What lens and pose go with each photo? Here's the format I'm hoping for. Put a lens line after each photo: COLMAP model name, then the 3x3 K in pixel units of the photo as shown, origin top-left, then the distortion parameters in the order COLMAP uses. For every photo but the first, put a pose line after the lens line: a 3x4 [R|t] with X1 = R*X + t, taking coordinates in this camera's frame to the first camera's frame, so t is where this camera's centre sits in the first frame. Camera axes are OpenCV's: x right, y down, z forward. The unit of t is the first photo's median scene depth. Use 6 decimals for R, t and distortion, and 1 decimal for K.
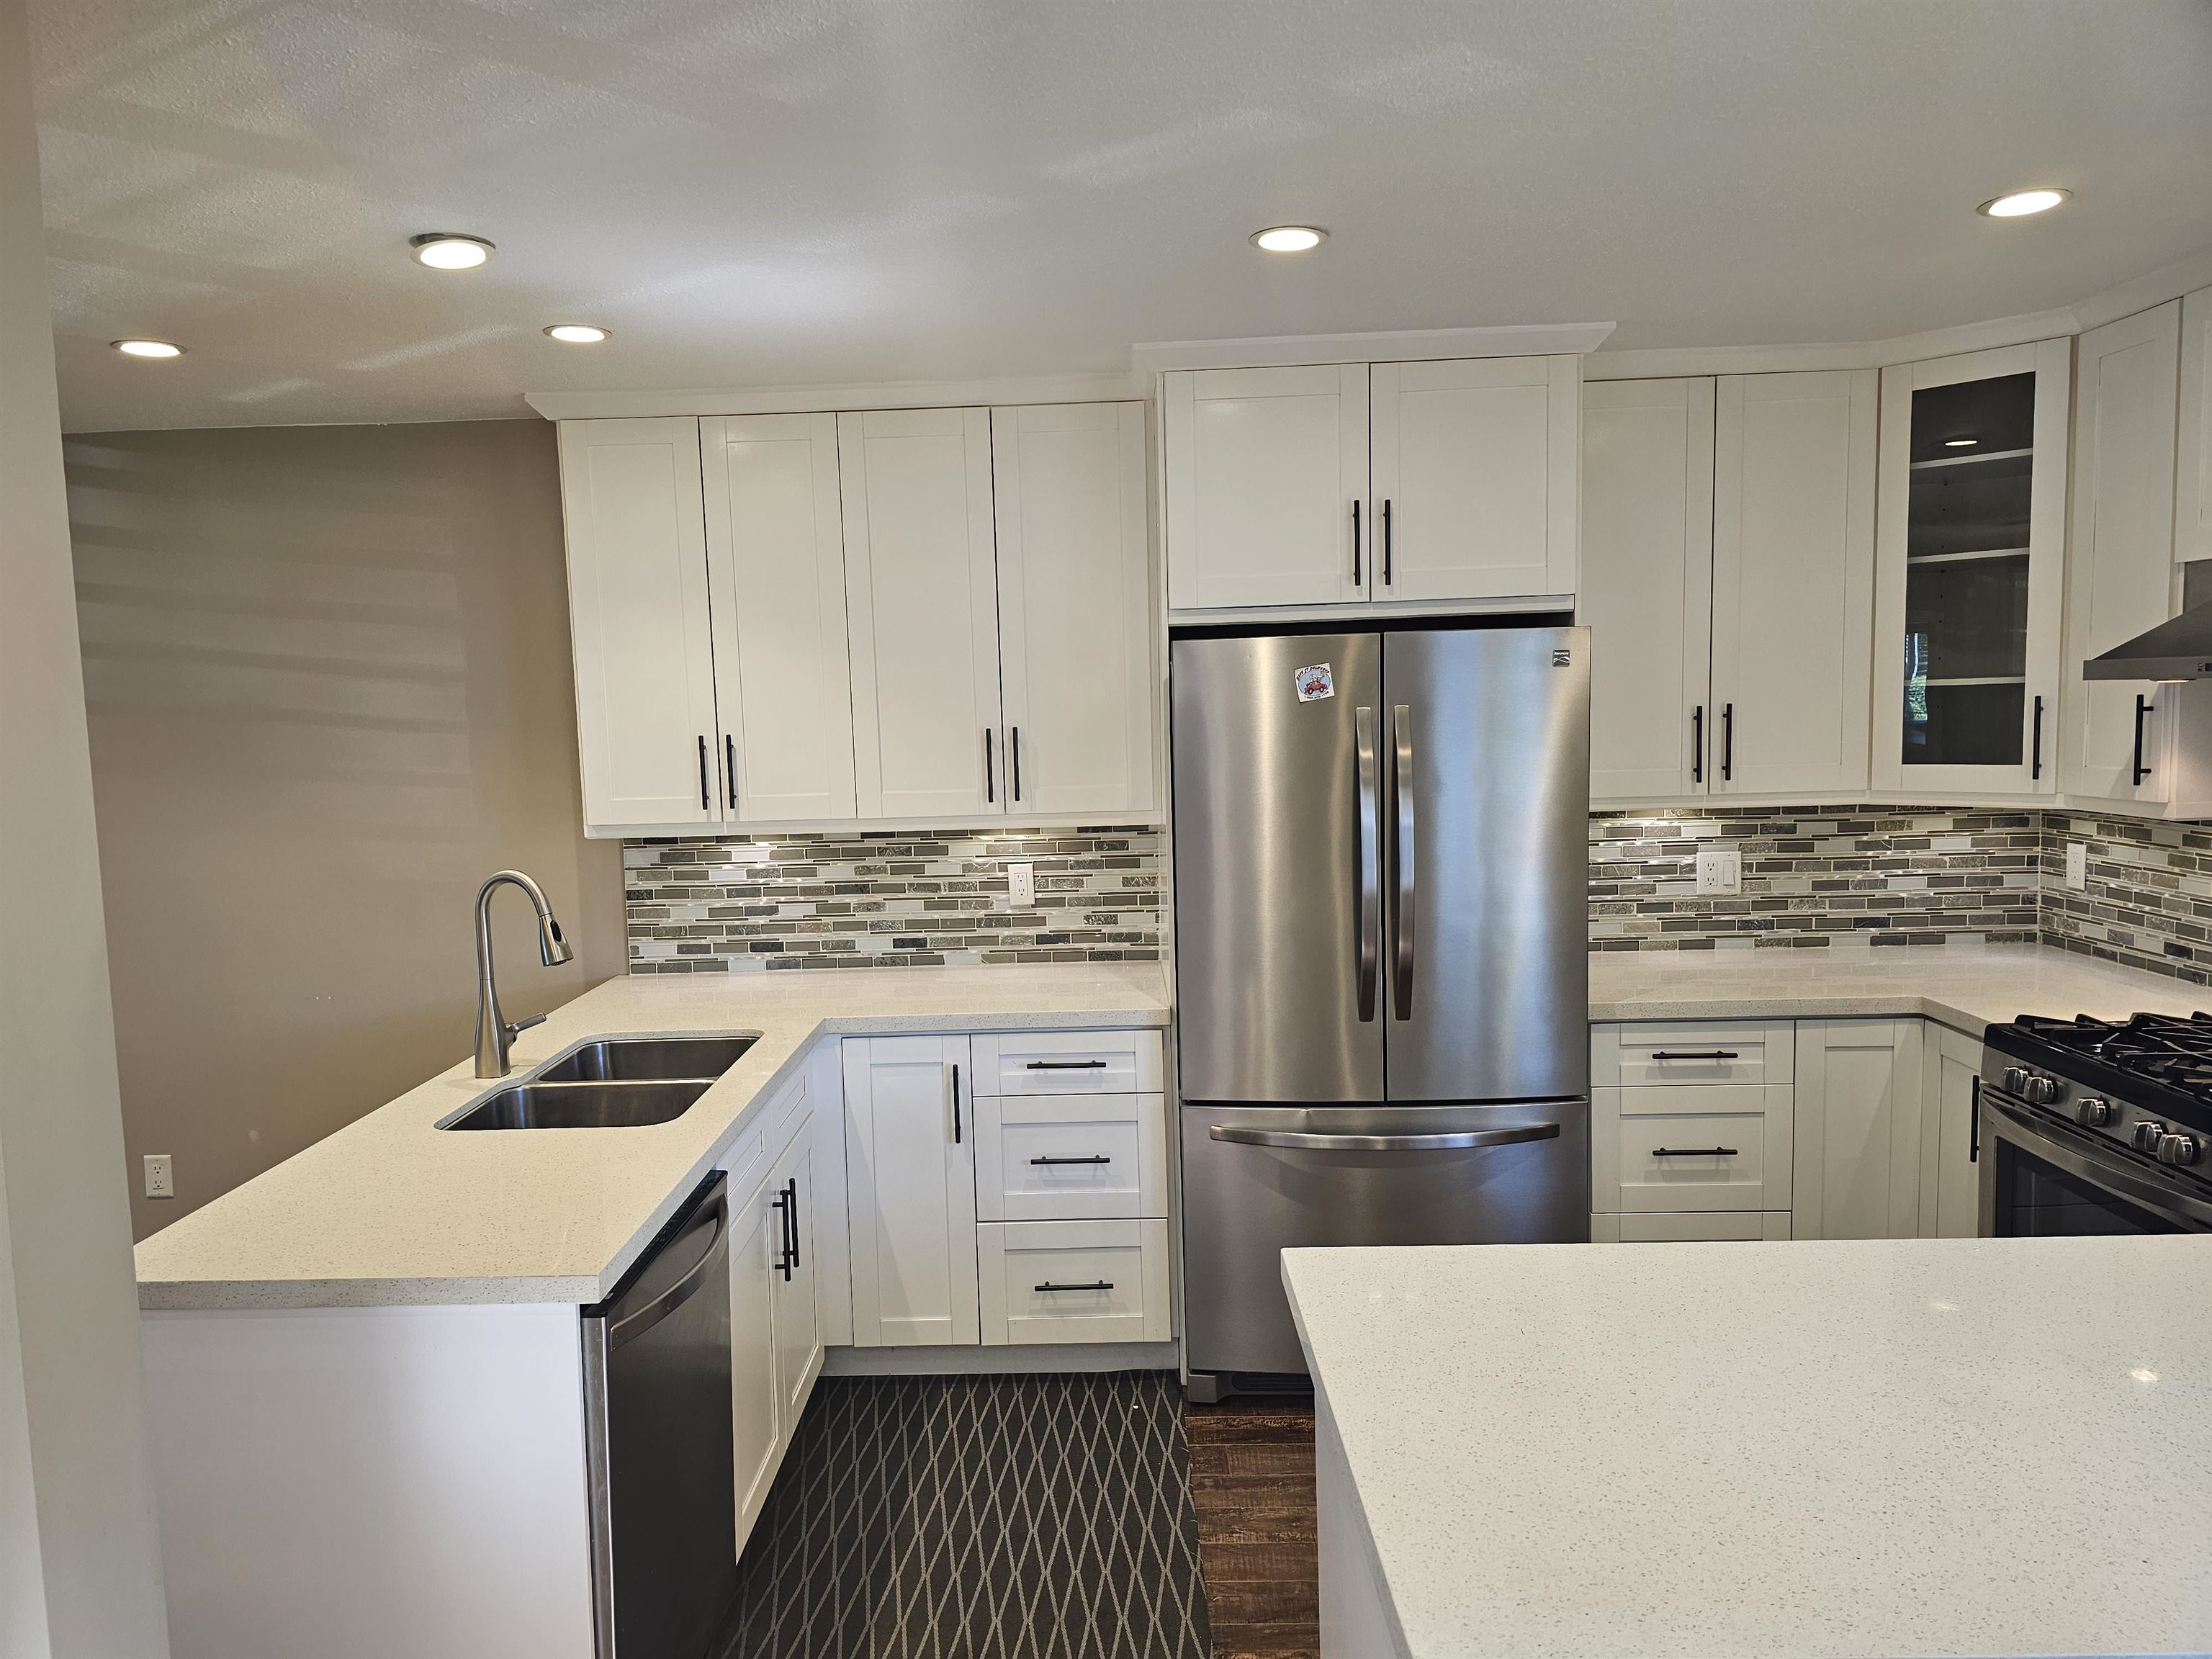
lens RADIAL K [[1457.8, 0, 1060.9], [0, 1457.8, 835.0], [0, 0, 1]] dist [0.085342, -0.087387]
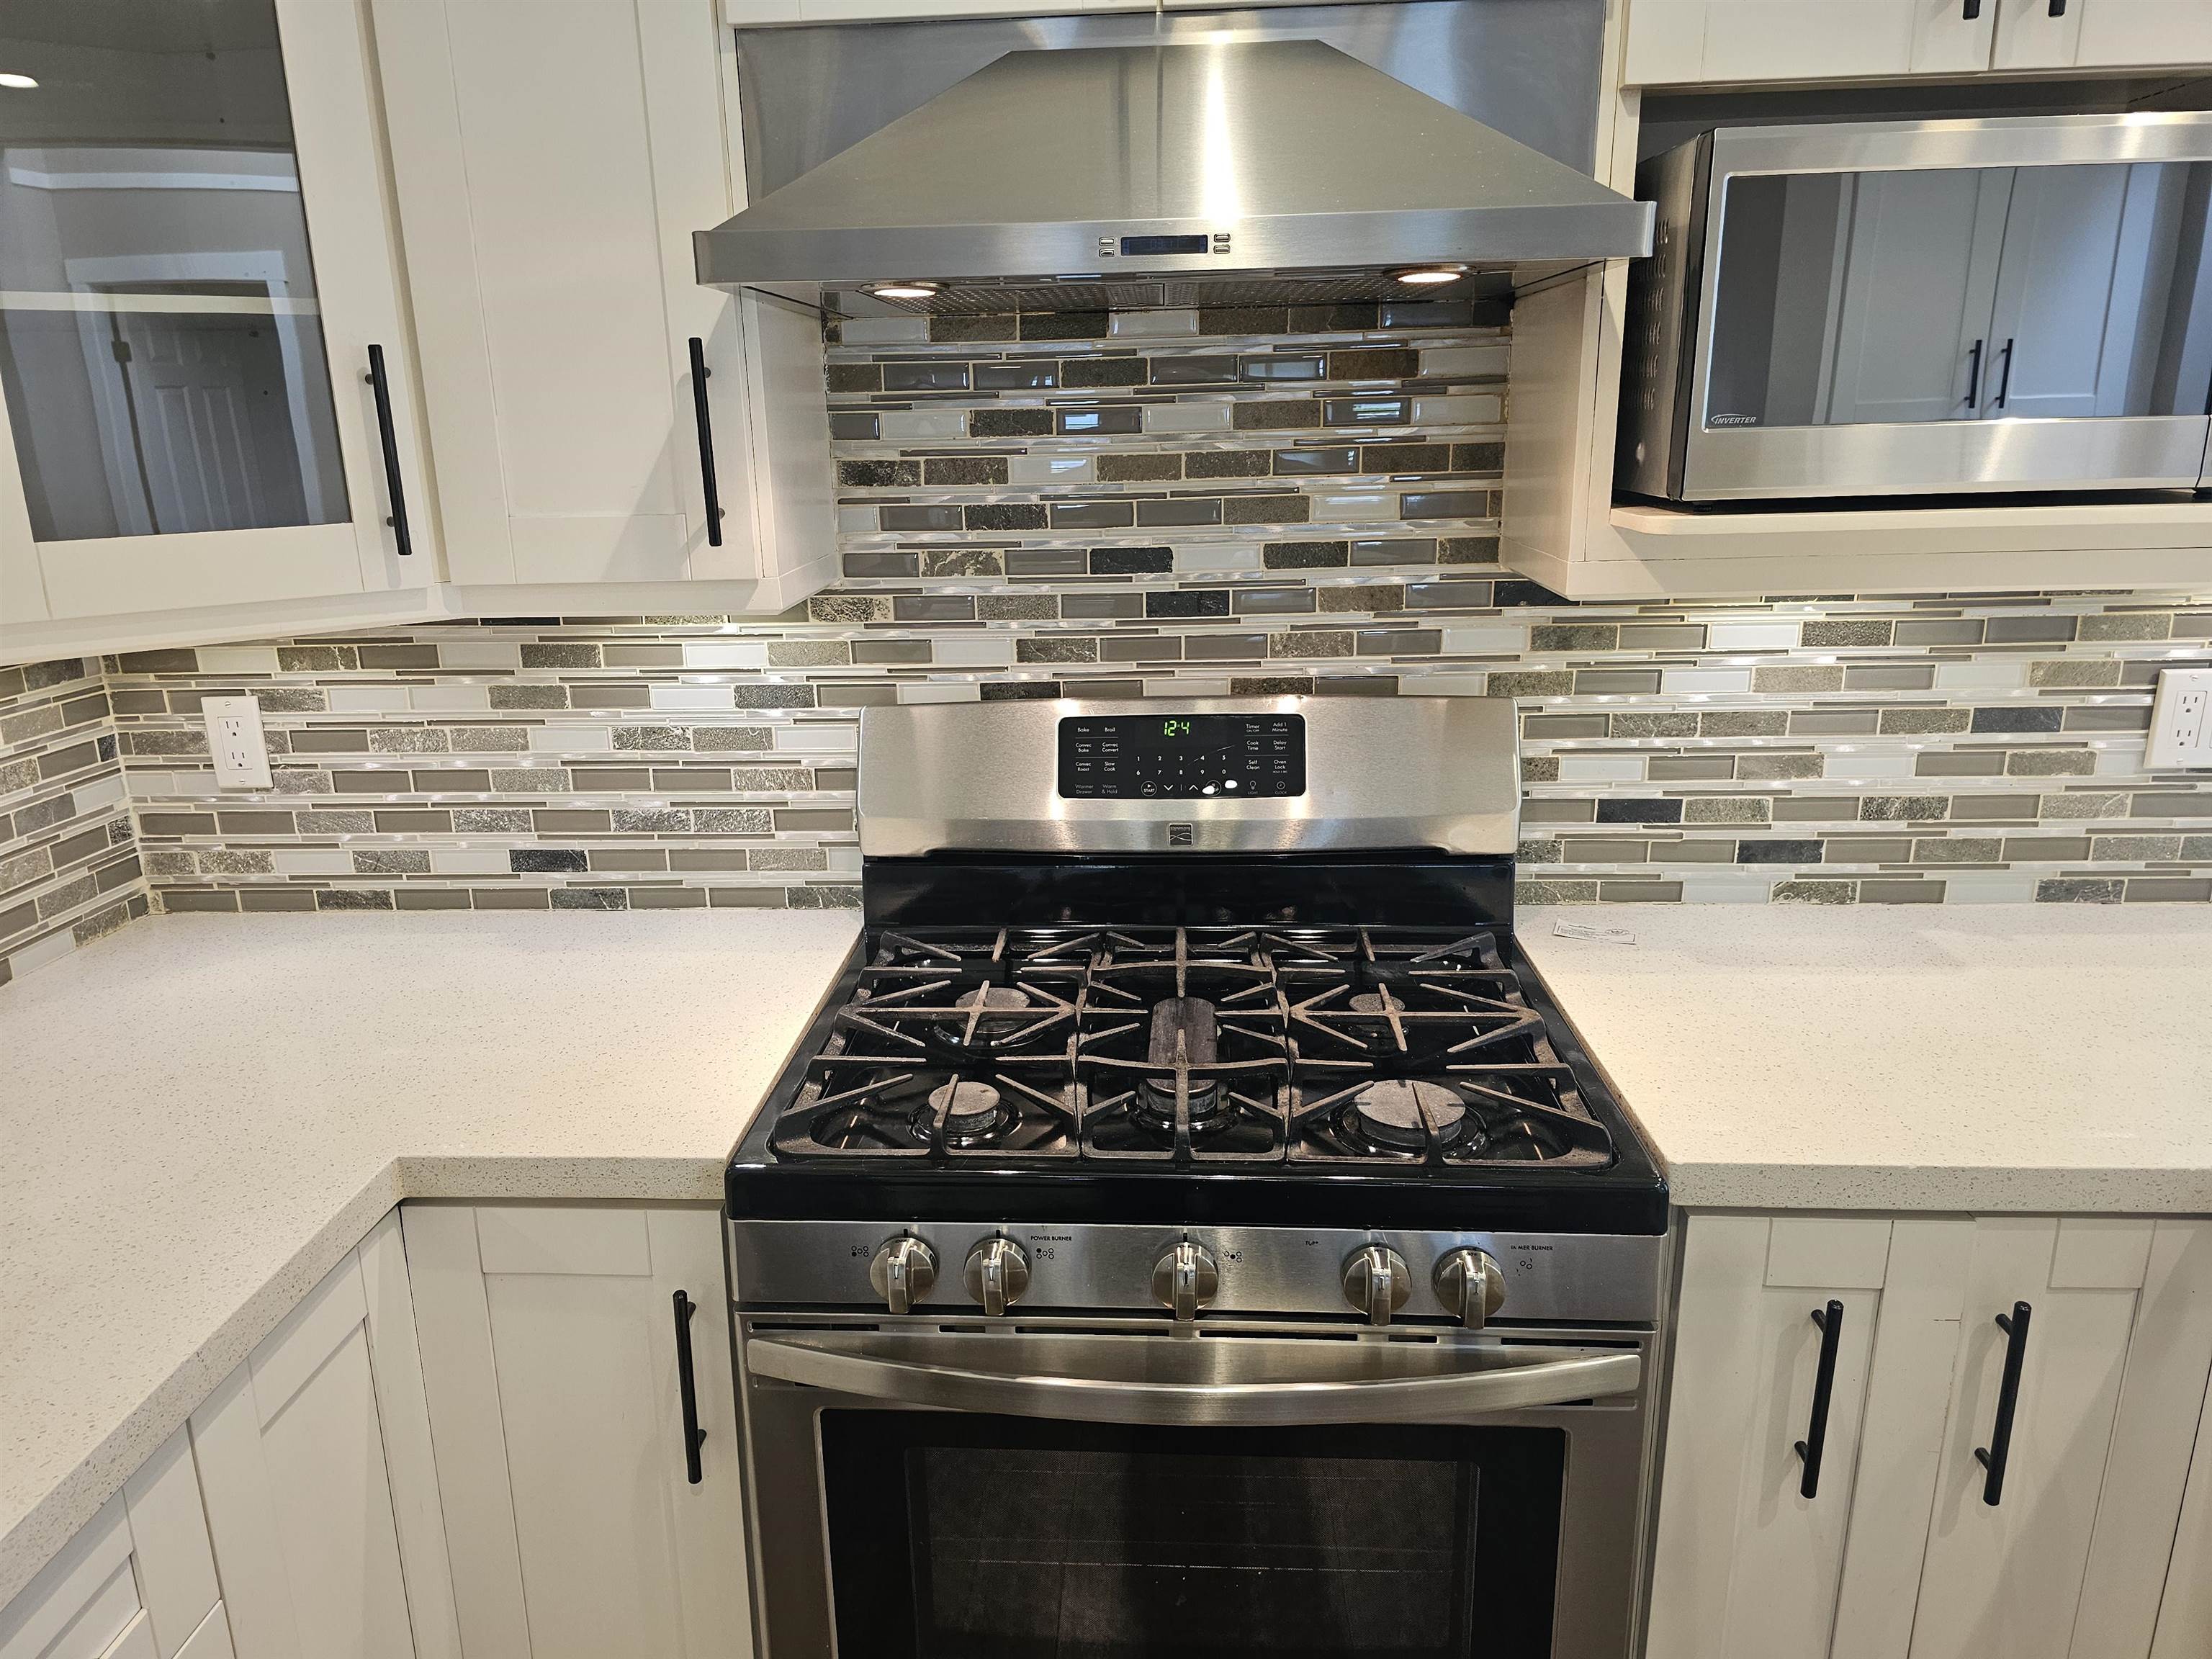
lens RADIAL K [[1457.8, 0, 1060.9], [0, 1457.8, 835.0], [0, 0, 1]] dist [0.085342, -0.087387]
pose [[0.027025, -0.240919, 0.970169, 0.223473], [0.111243, 0.965220, 0.236592, -0.035653], [-0.993426, 0.101530, 0.052886, 0.740885]]
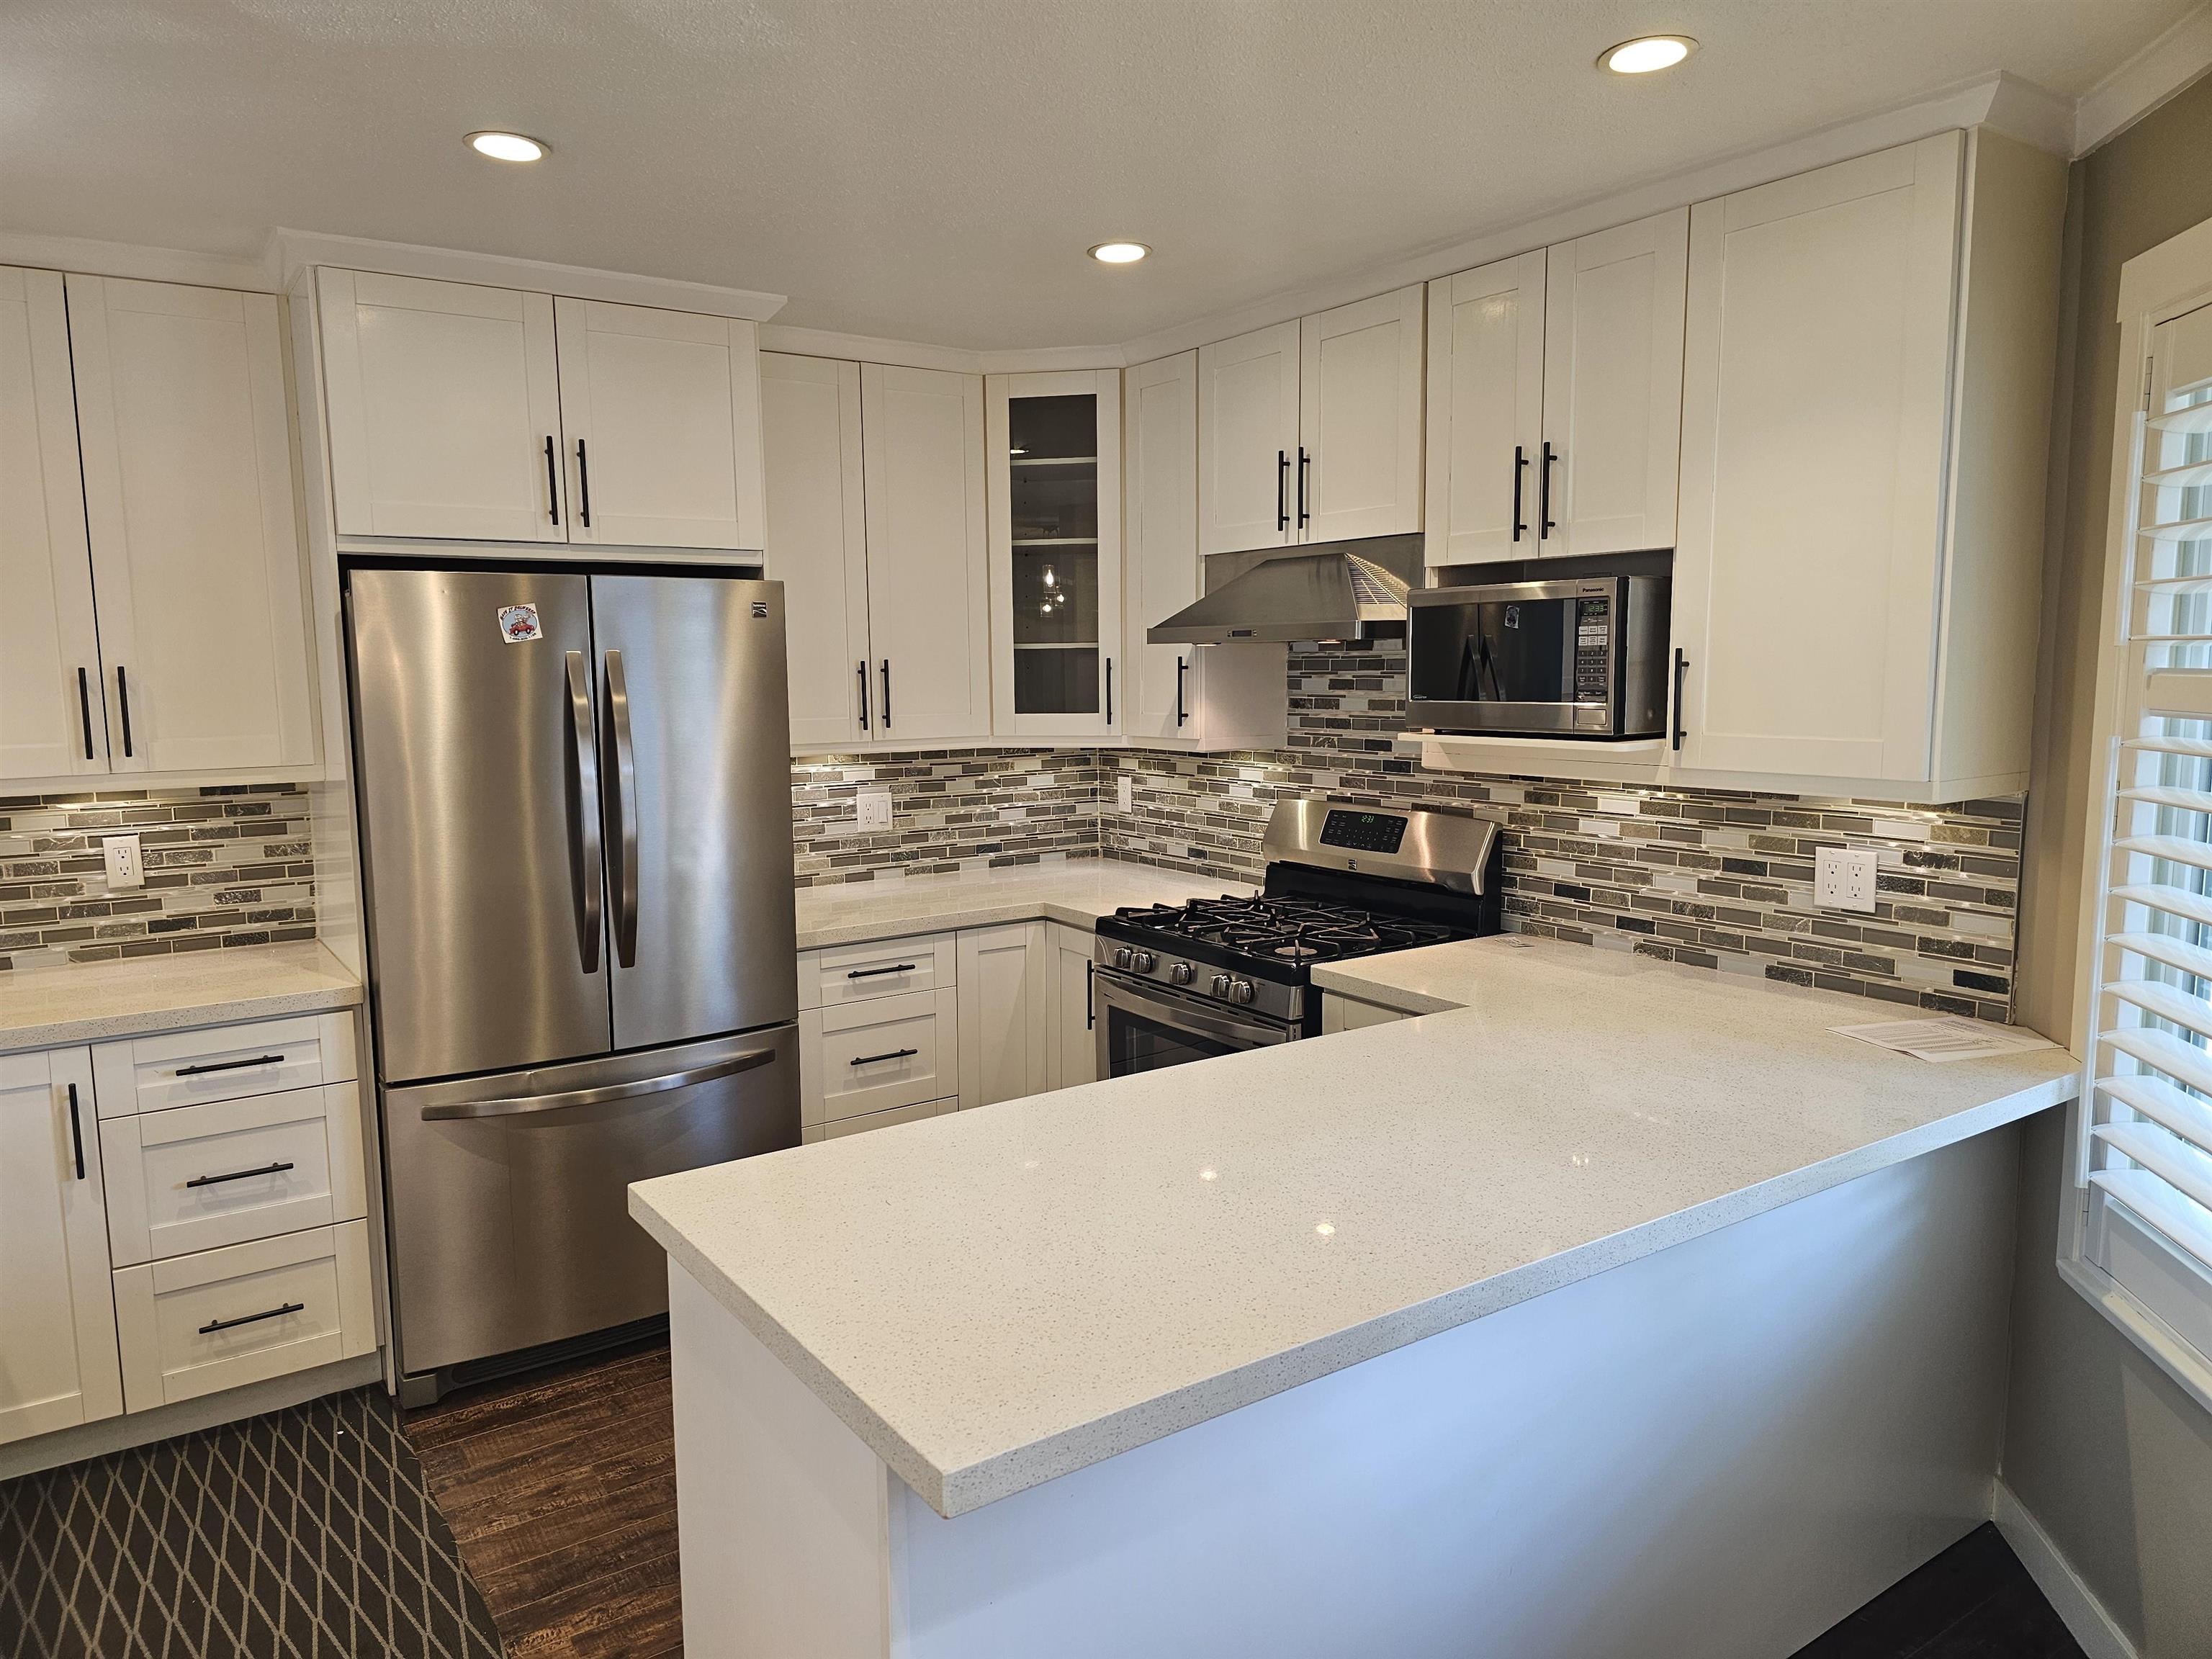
lens RADIAL K [[1457.8, 0, 1060.9], [0, 1457.8, 835.0], [0, 0, 1]] dist [0.085342, -0.087387]
pose [[0.813486, -0.050333, 0.579403, -0.091448], [0.039240, 0.998728, 0.031668, 0.014678], [-0.580260, -0.003026, 0.814426, 0.014854]]
